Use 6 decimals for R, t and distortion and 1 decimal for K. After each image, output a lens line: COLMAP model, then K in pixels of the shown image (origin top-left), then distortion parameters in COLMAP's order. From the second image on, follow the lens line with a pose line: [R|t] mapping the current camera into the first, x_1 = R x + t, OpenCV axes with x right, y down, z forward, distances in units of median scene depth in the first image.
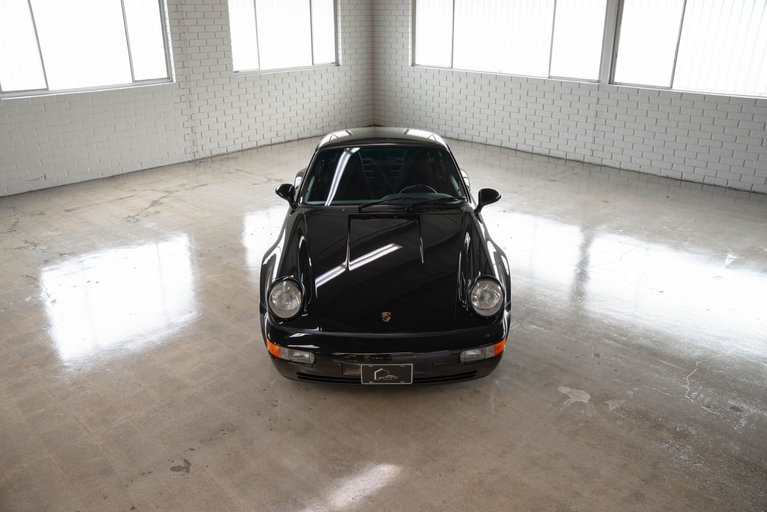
lens RADIAL K [[638.9, 0, 383.0], [0, 638.9, 260.8], [0, 0, 1]] dist [-0.066318, -0.013280]
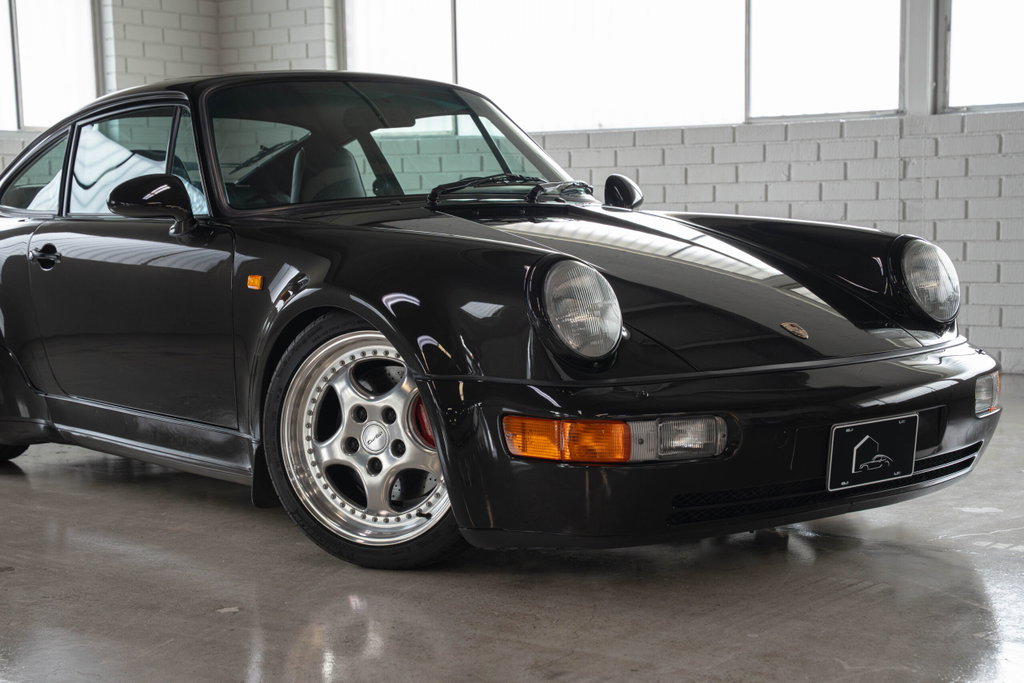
lens RADIAL K [[1742.3, 0, 525.7], [0, 1742.3, 370.1], [0, 0, 1]] dist [0.168266, 0.000000]
pose [[0.994519, -0.024334, 0.101689, 0.105196], [0.052463, 0.957393, -0.283982, 0.157131], [-0.090446, 0.287761, 0.953422, 0.361410]]
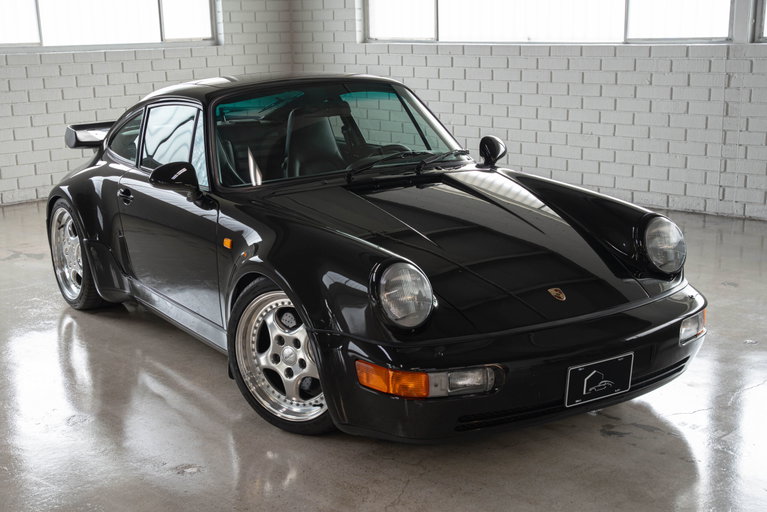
lens RADIAL K [[1132.4, 0, 373.4], [0, 1132.4, 281.1], [0, 0, 1]] dist [0.130374, 0.000000]
pose [[0.998718, -0.012827, -0.048977, 0.215387], [0.005397, 0.988834, -0.148921, 0.033450], [0.050340, 0.148466, 0.987635, 0.306621]]
